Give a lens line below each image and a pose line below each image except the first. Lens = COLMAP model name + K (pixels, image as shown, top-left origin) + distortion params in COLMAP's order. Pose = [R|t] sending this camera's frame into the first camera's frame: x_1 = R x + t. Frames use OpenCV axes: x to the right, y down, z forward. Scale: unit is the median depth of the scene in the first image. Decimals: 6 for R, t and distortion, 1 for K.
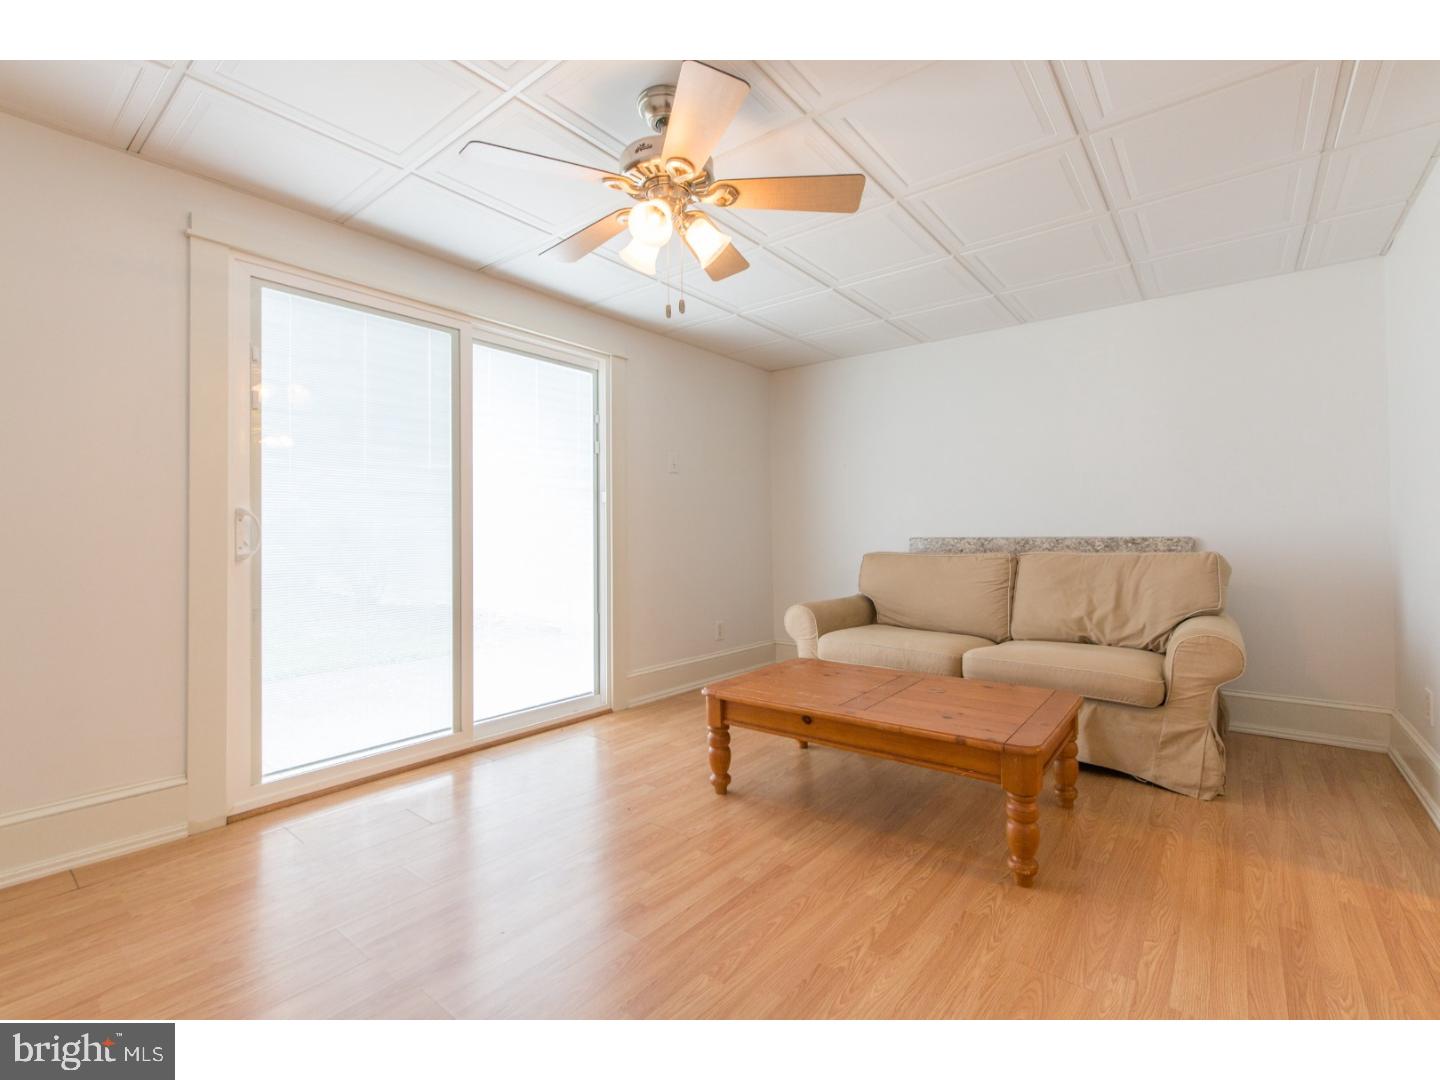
lens RADIAL K [[640.5, 0, 722.0], [0, 640.5, 529.4], [0, 0, 1]] dist [-0.000371, -0.000317]
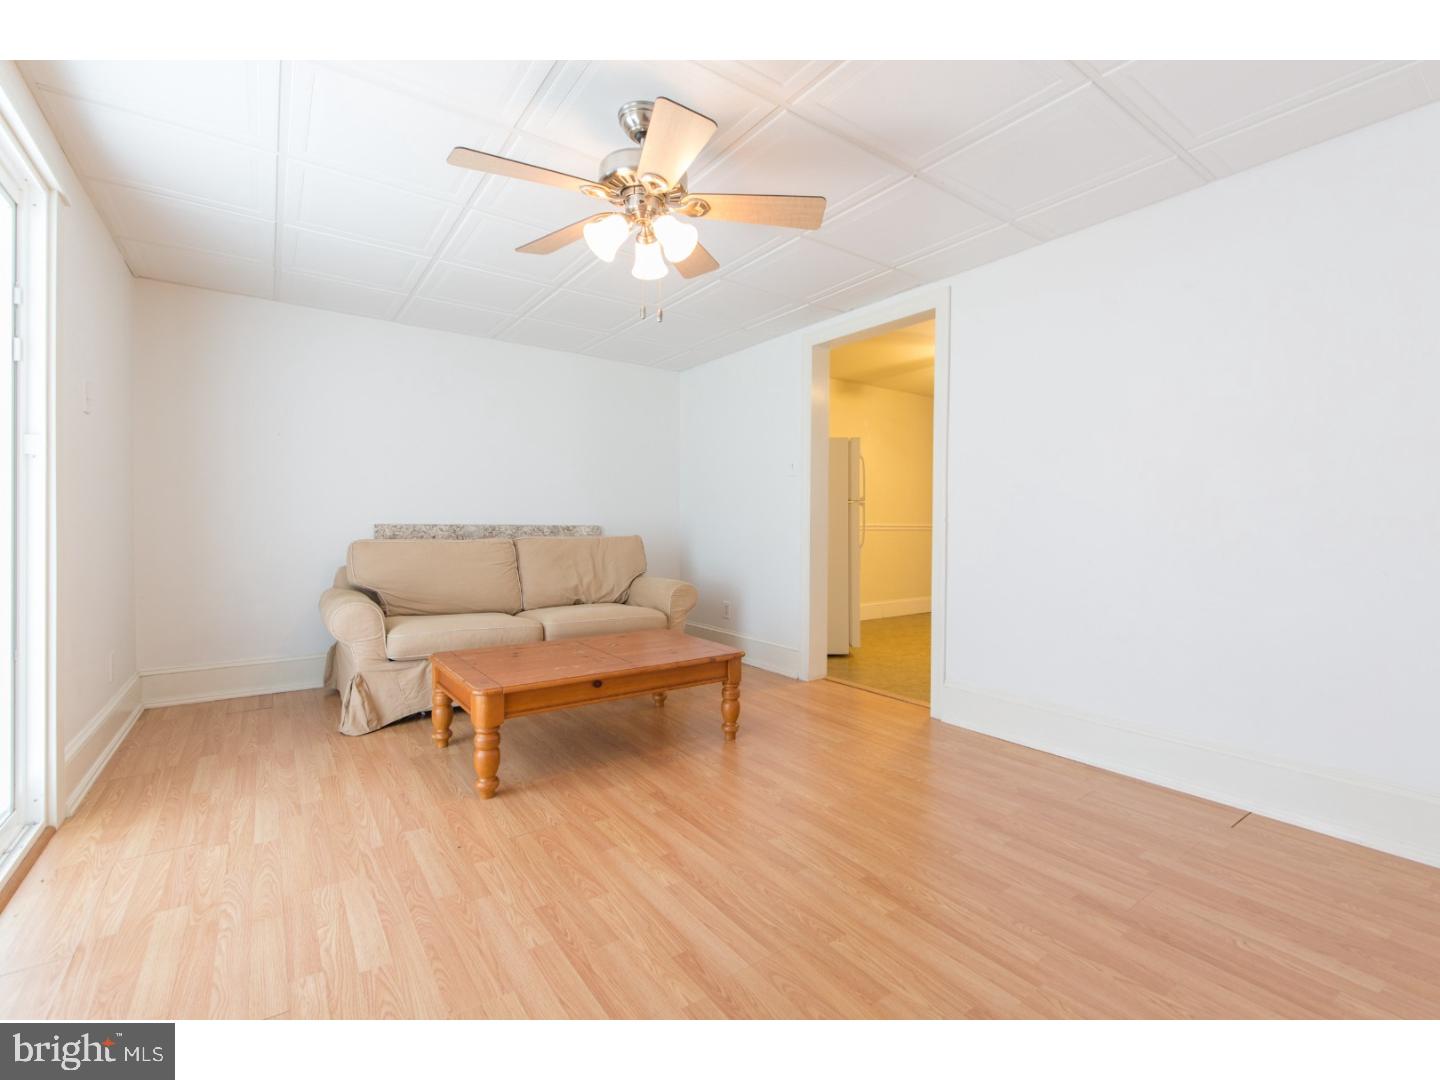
lens RADIAL K [[640.5, 0, 722.0], [0, 640.5, 529.4], [0, 0, 1]] dist [-0.000371, -0.000317]
pose [[0.274344, 0.003053, 0.961627, -0.667134], [-0.021484, 0.999765, 0.002955, 0.010296], [-0.961392, -0.021470, 0.274345, 0.353661]]
